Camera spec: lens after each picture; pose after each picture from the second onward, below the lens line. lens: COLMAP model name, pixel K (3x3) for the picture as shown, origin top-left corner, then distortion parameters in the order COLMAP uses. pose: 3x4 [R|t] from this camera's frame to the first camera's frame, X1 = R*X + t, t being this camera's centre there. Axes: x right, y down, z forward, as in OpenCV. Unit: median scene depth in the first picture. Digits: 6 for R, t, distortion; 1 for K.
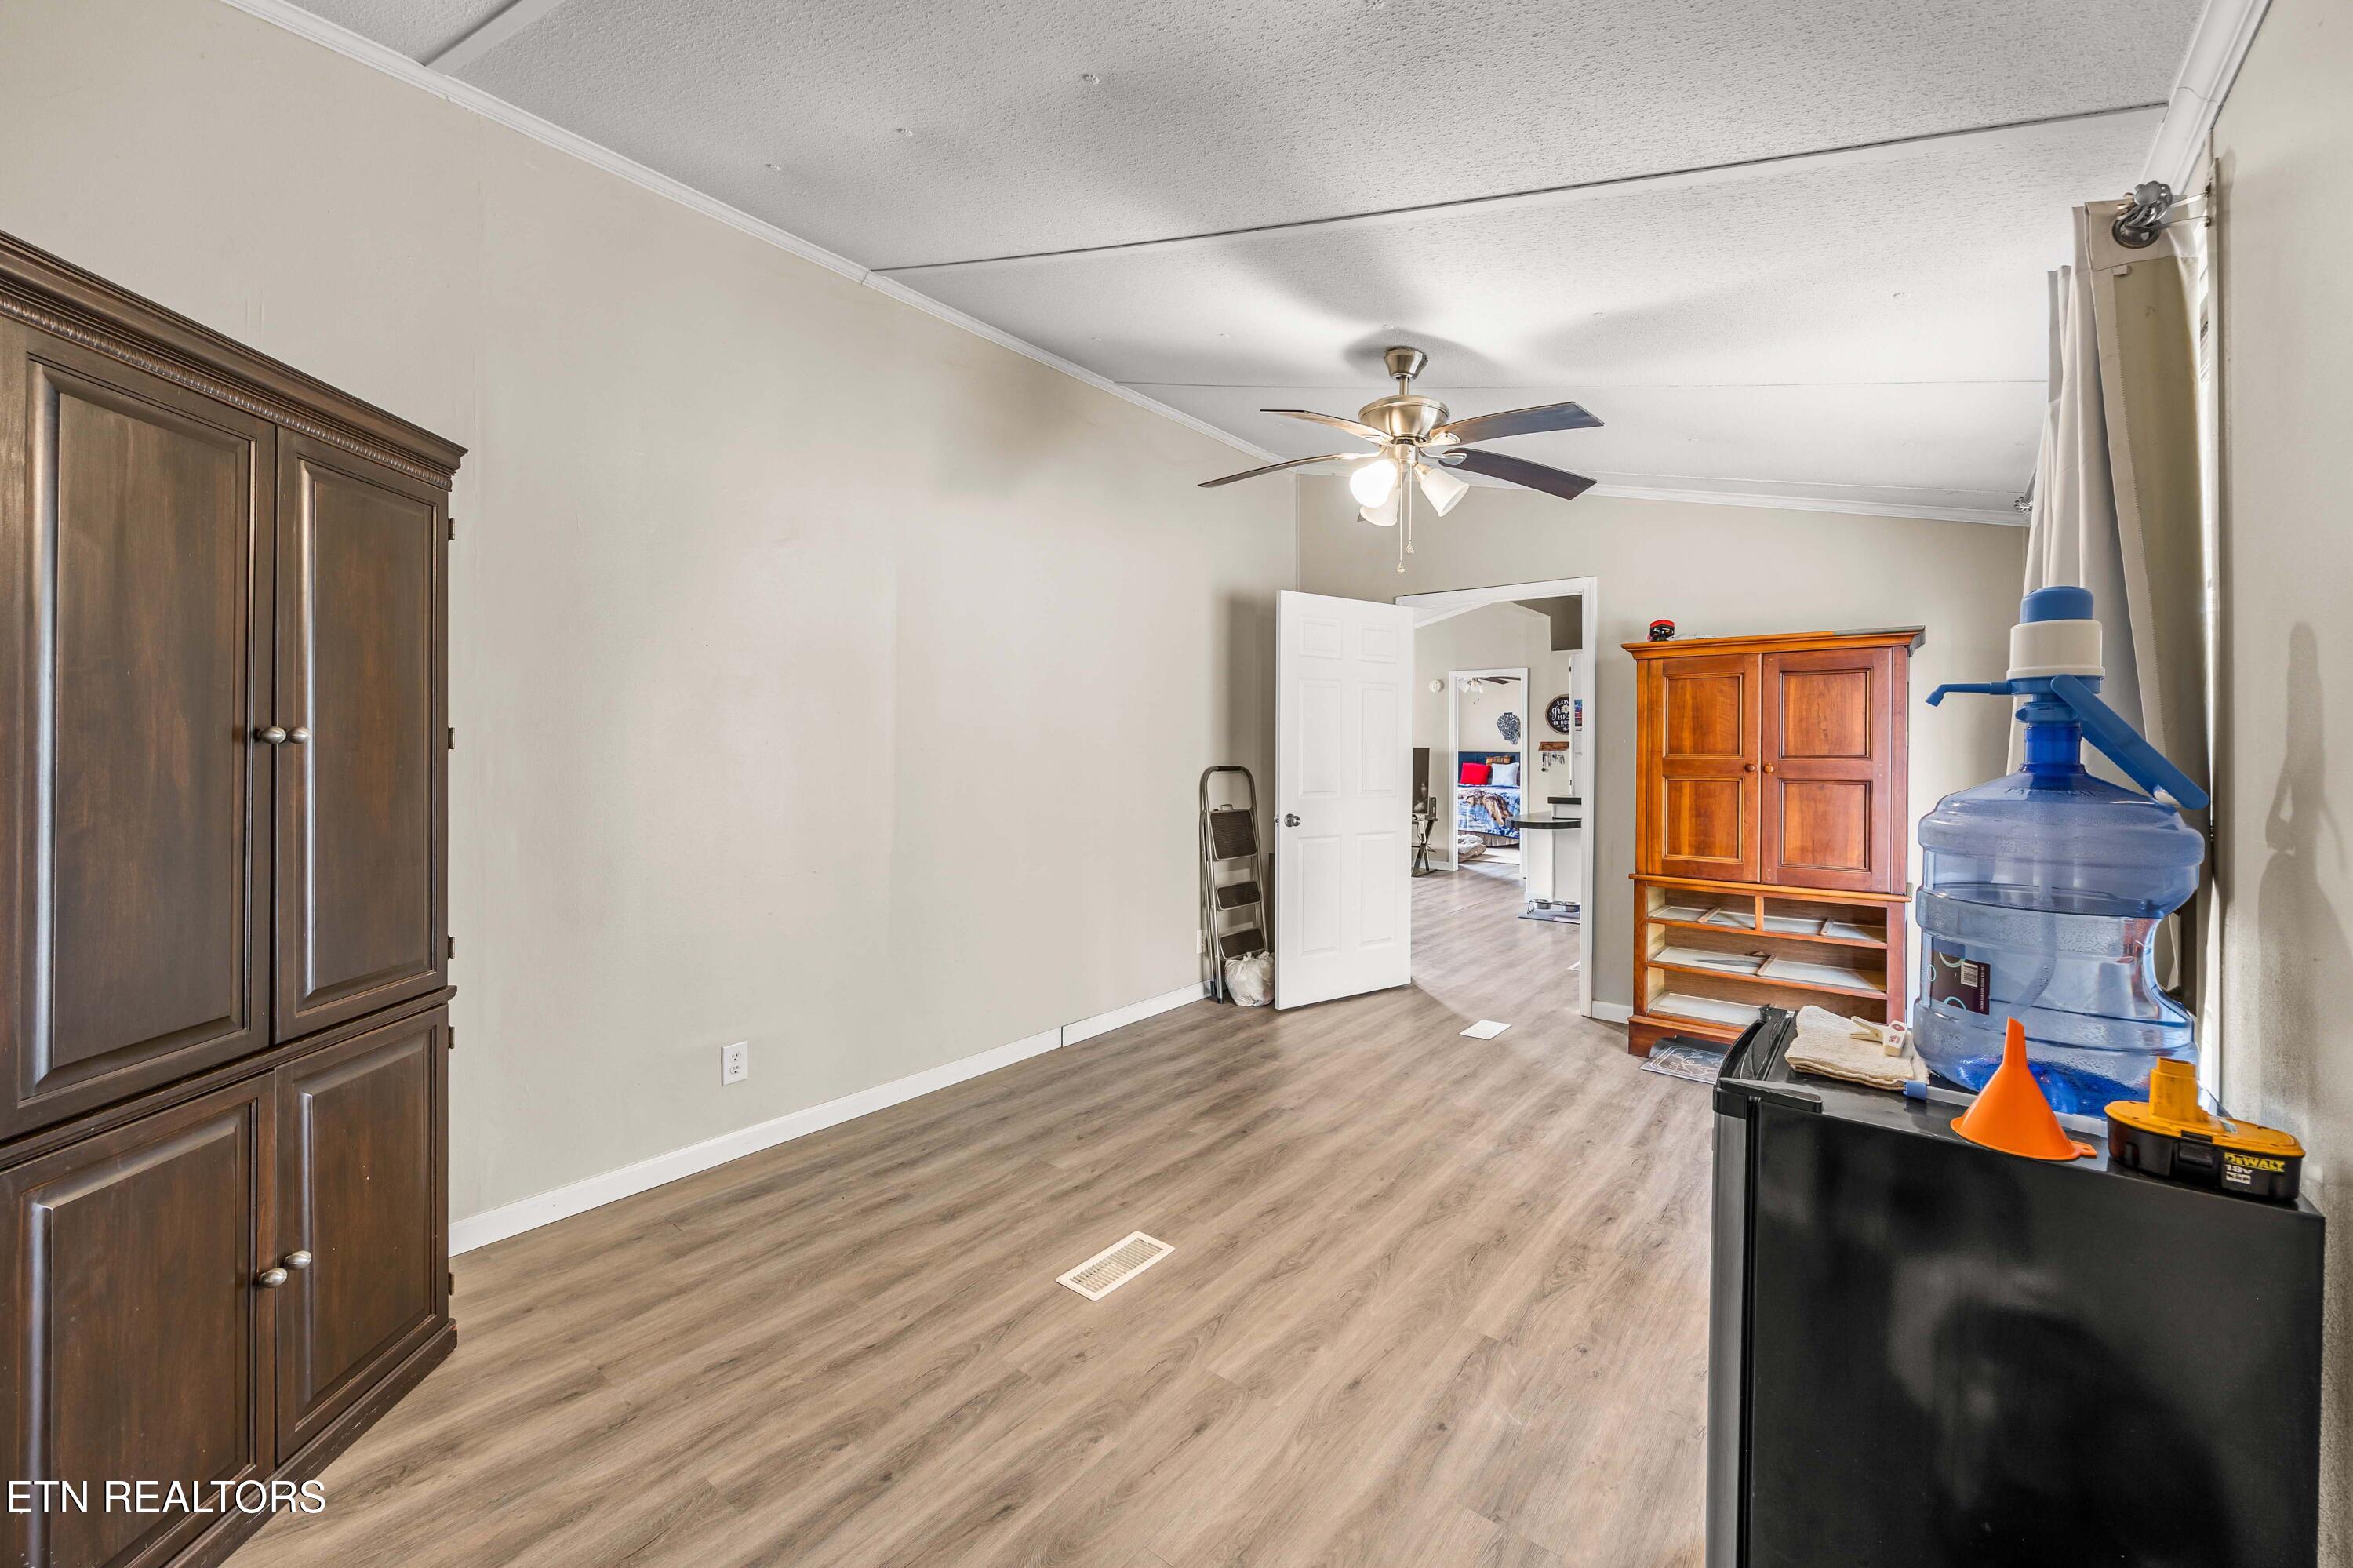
lens RADIAL K [[1009.8, 0, 1176.3], [0, 1009.8, 762.4], [0, 0, 1]] dist [0.001900, -0.000435]
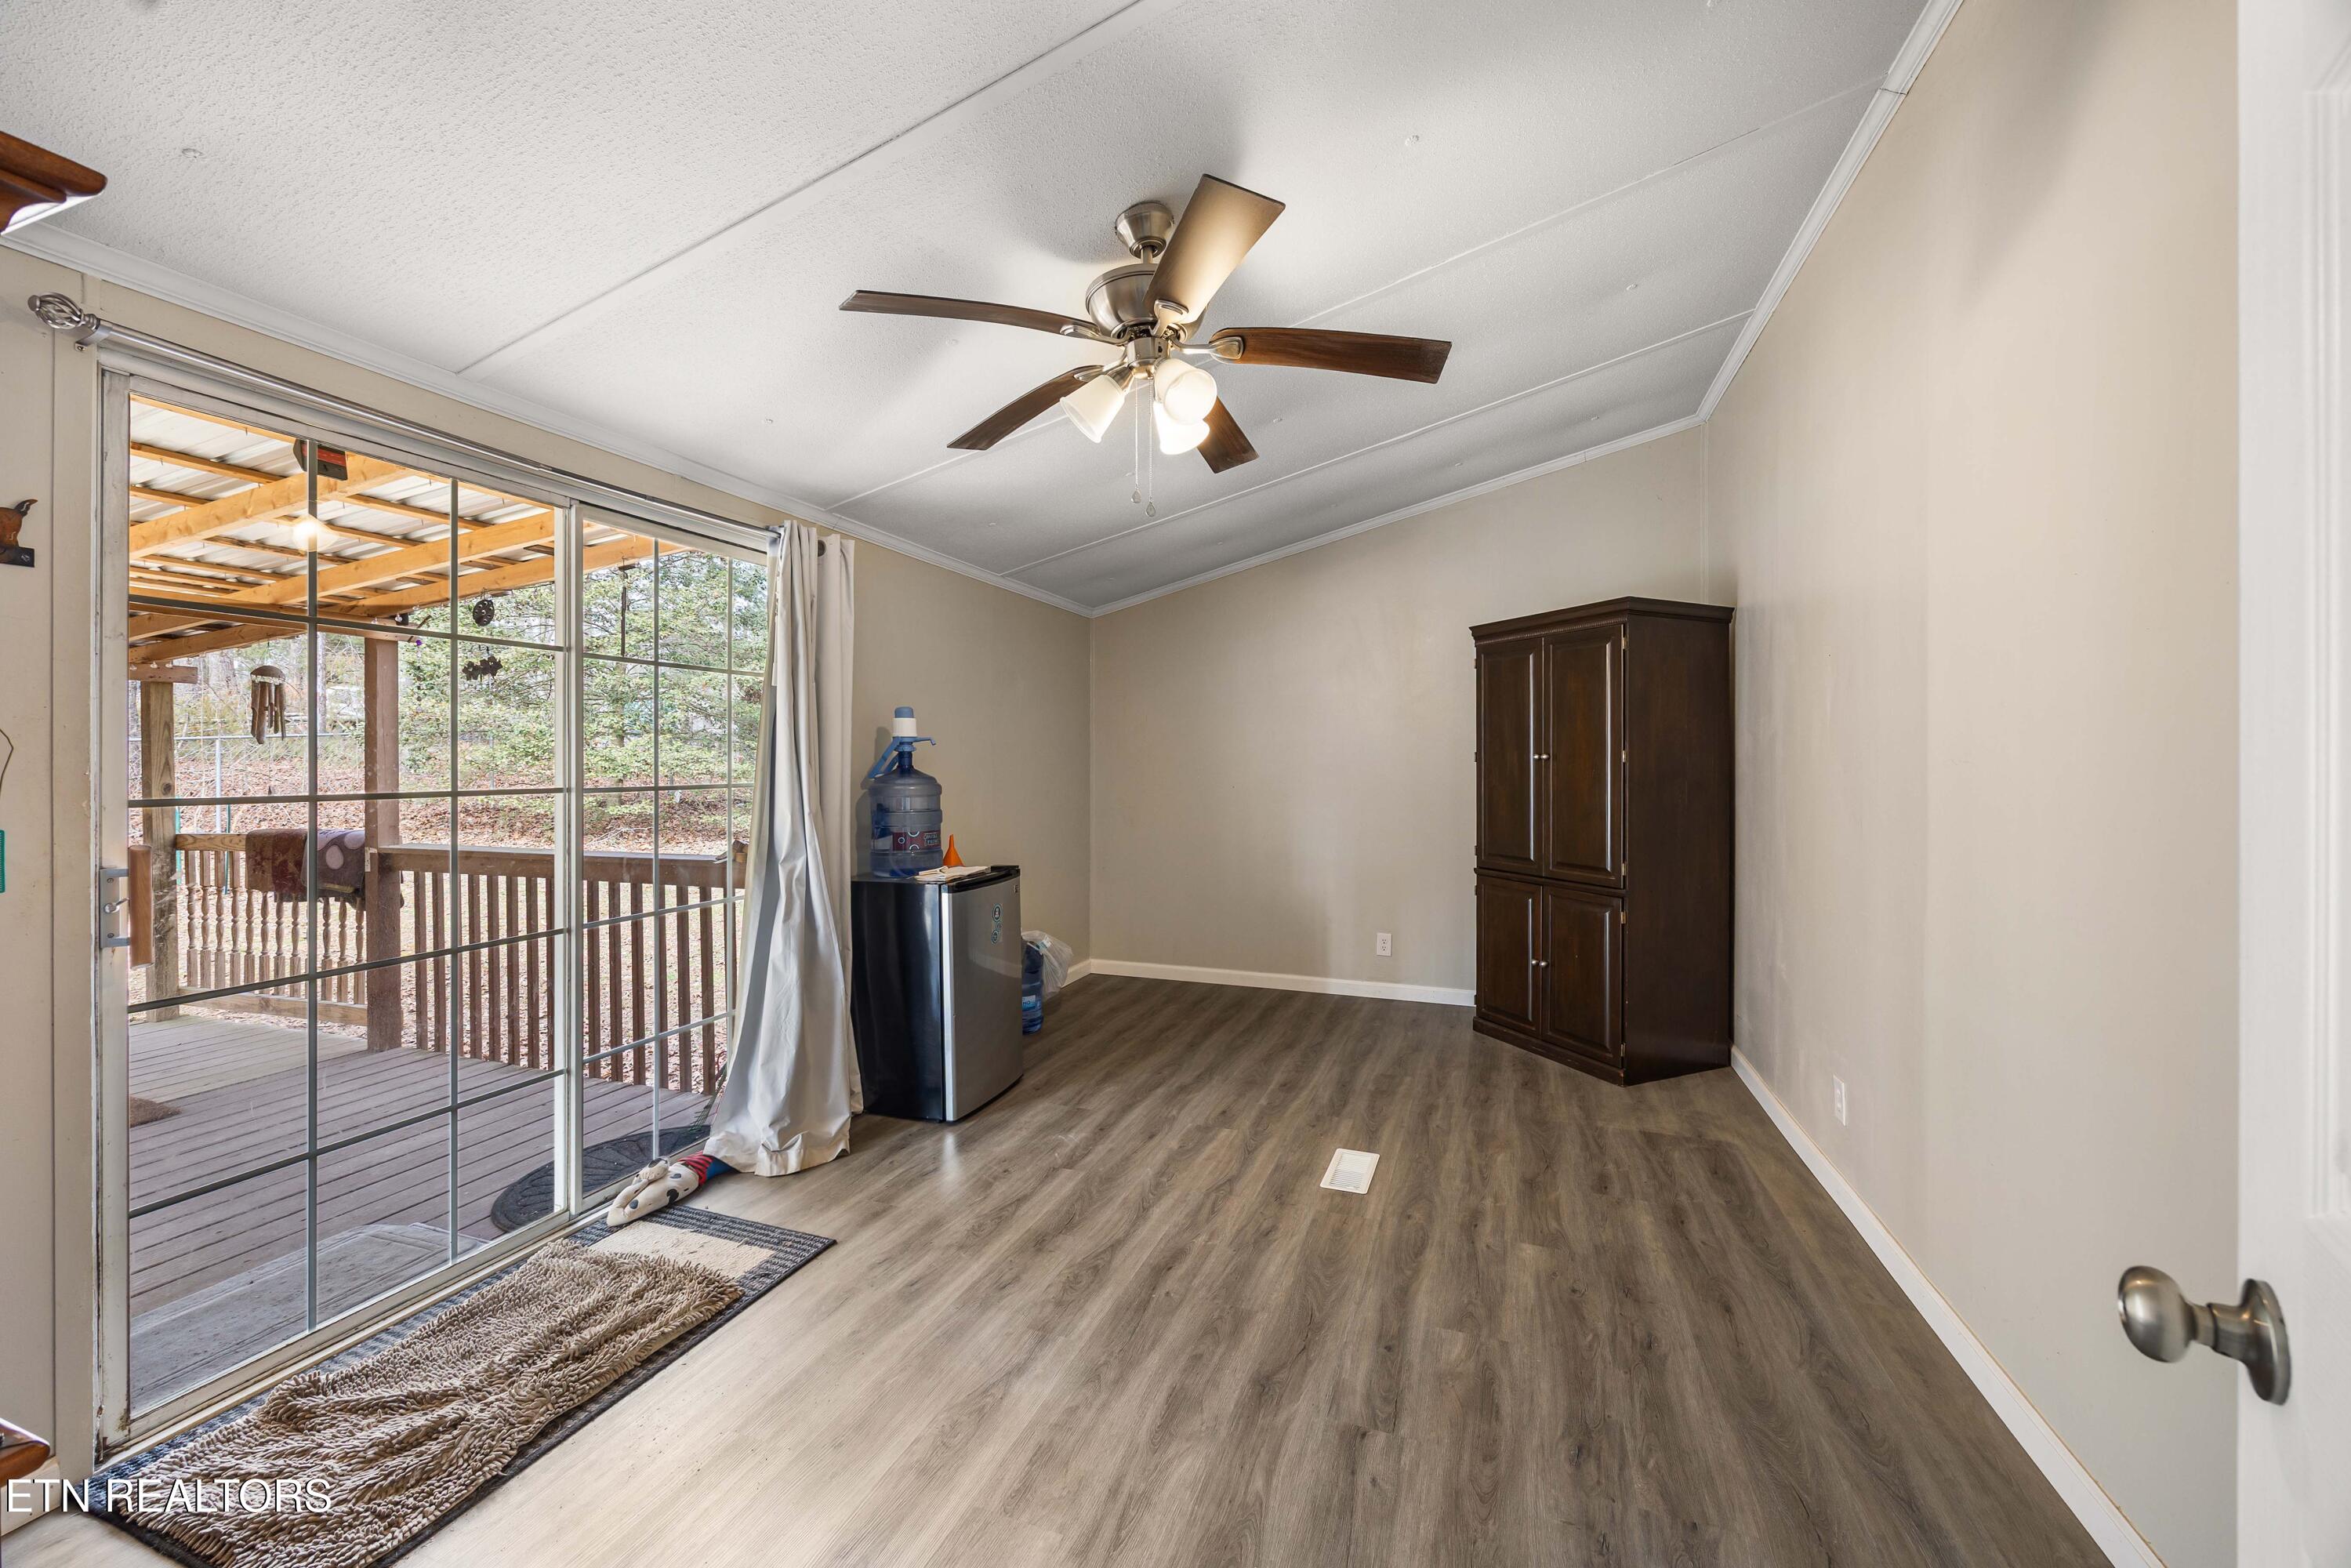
lens RADIAL K [[1008.9, 0, 1176.5], [0, 1008.9, 767.4], [0, 0, 1]] dist [0.001900, -0.000435]
pose [[-0.950000, 0.001051, -0.312248, 0.492295], [-0.004365, 0.999852, 0.016644, -0.022460], [0.312220, 0.017175, -0.949855, 1.934244]]
